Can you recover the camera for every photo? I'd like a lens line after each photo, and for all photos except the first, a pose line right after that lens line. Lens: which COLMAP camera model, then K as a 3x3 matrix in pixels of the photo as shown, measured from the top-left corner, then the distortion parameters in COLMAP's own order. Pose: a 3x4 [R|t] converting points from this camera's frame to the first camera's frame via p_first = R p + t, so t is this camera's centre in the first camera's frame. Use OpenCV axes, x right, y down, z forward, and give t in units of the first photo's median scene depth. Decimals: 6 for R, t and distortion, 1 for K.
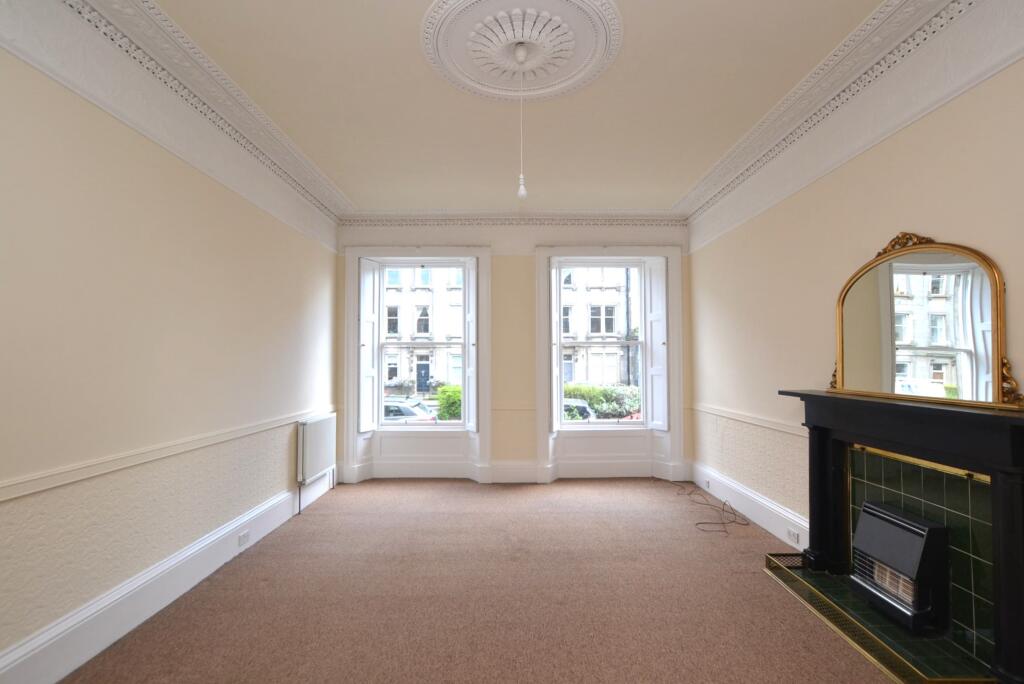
lens RADIAL K [[451.8, 0, 512.0], [0, 451.8, 342.0], [0, 0, 1]] dist [-0.024024, -0.000009]
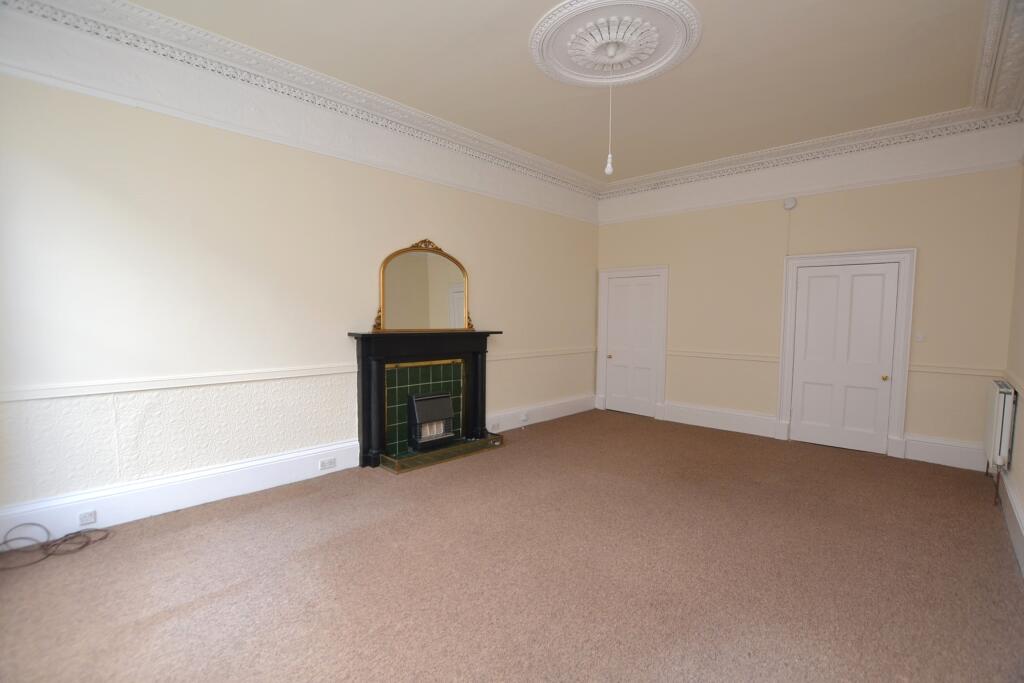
lens RADIAL K [[451.8, 0, 512.0], [0, 451.8, 341.5], [0, 0, 1]] dist [-0.024024, -0.000009]
pose [[-0.725507, -0.016500, 0.688017, -0.631894], [-0.019066, 0.999811, 0.003873, 0.149611], [-0.687951, -0.010308, -0.725684, 2.006033]]
